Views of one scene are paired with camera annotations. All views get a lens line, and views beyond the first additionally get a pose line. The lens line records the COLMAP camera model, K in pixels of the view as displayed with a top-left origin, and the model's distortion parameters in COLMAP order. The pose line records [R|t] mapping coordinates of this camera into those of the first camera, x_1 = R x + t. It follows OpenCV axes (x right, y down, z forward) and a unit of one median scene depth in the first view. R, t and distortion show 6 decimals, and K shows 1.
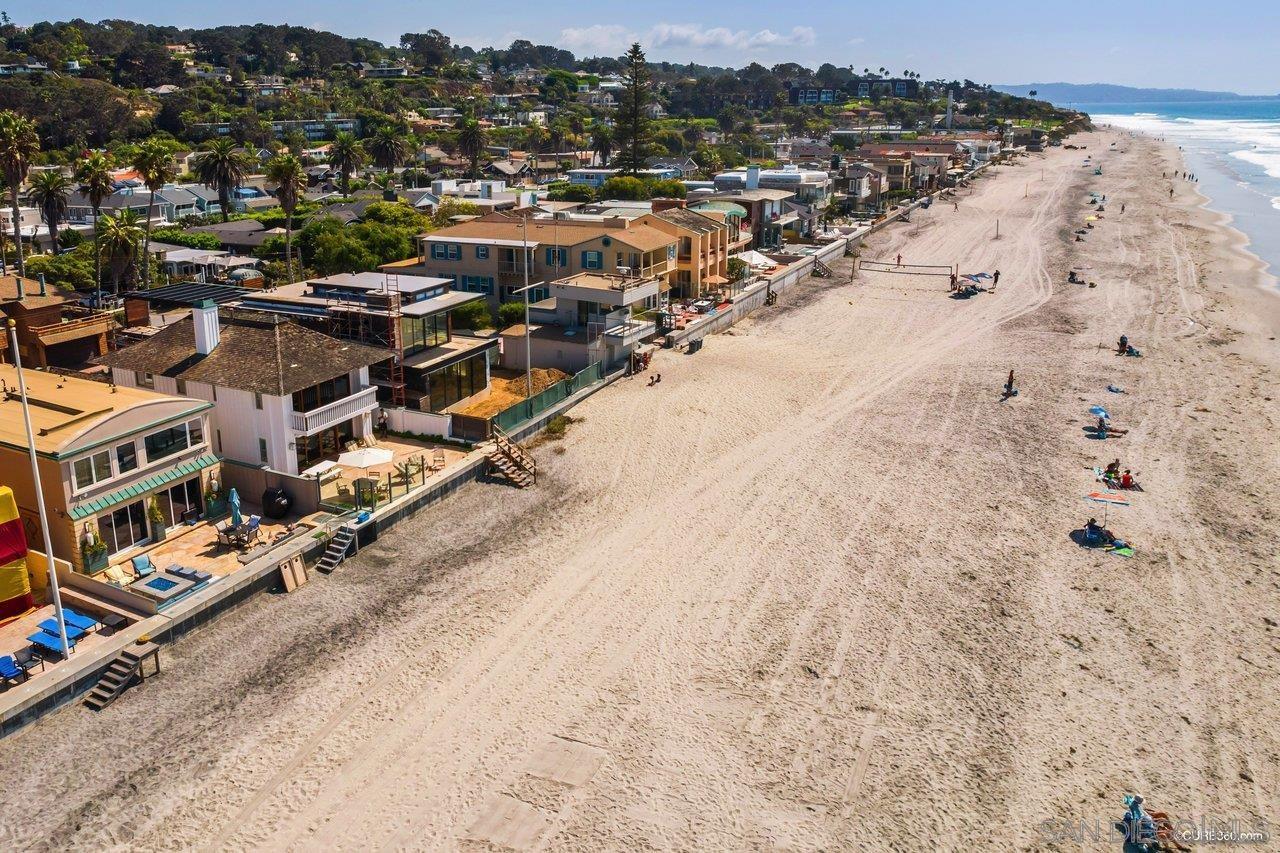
lens RADIAL K [[848.9, 0, 636.7], [0, 848.9, 426.4], [0, 0, 1]] dist [-0.006328, 0.007036]
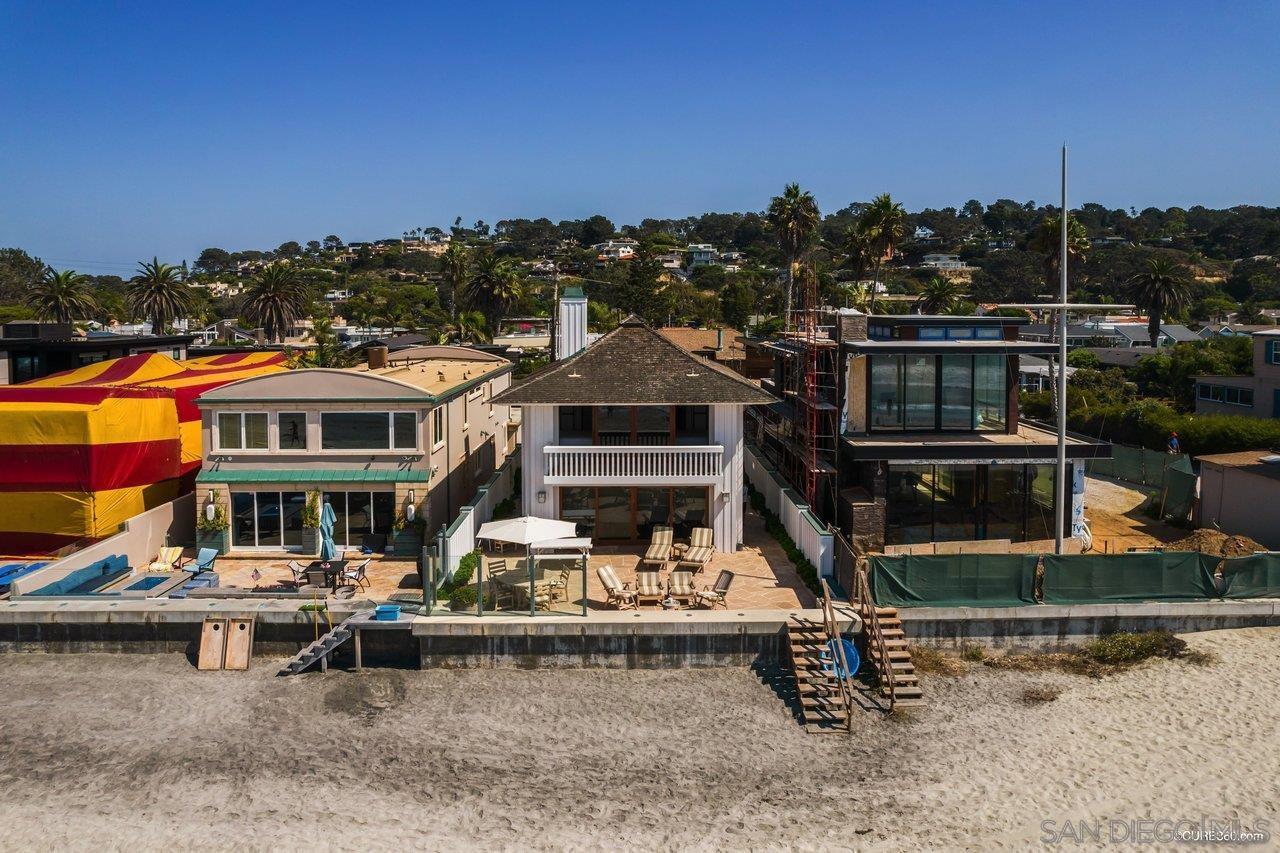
lens RADIAL K [[848.9, 0, 642.1], [0, 848.9, 424.6], [0, 0, 1]] dist [-0.006328, 0.007036]
pose [[0.445808, 0.101036, -0.889408, 0.199664], [-0.289799, 0.956387, -0.036614, -0.028499], [0.846919, 0.274072, 0.455645, 0.833008]]
